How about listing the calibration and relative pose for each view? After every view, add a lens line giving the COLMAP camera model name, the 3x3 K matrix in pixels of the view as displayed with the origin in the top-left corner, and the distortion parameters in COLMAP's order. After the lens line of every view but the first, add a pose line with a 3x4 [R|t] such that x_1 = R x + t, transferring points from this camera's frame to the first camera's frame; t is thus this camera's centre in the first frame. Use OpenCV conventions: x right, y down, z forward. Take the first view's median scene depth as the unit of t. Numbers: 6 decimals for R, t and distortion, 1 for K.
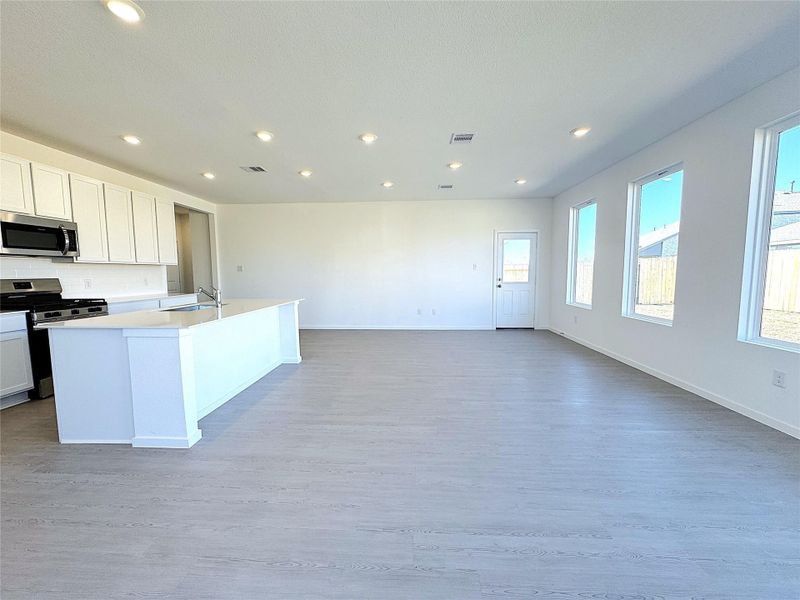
lens RADIAL K [[320.4, 0, 402.8], [0, 320.4, 299.9], [0, 0, 1]] dist [-0.002689, 0.000174]
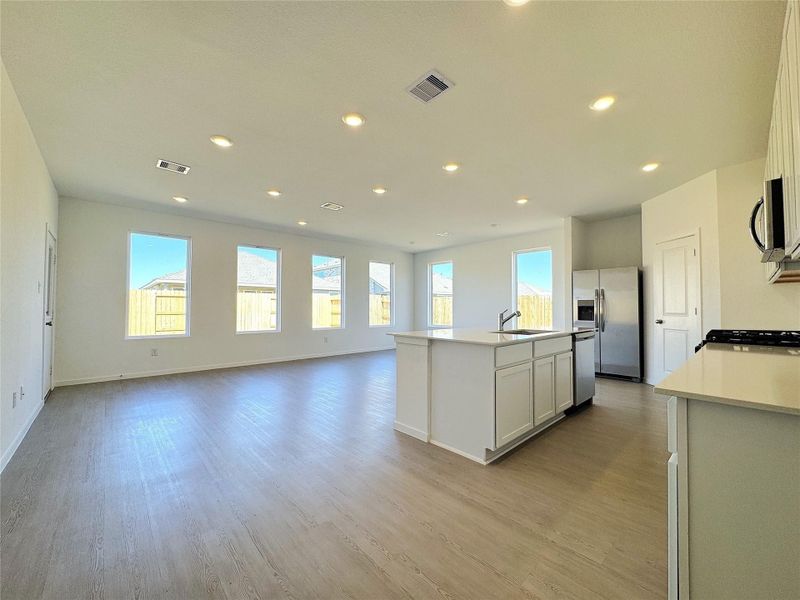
lens RADIAL K [[320.4, 0, 398.8], [0, 320.4, 302.0], [0, 0, 1]] dist [-0.002689, 0.000174]
pose [[-0.705271, 0.021024, 0.708626, -0.967707], [0.065069, 0.997261, 0.035173, -0.111026], [-0.705945, 0.070916, -0.704707, 1.745752]]
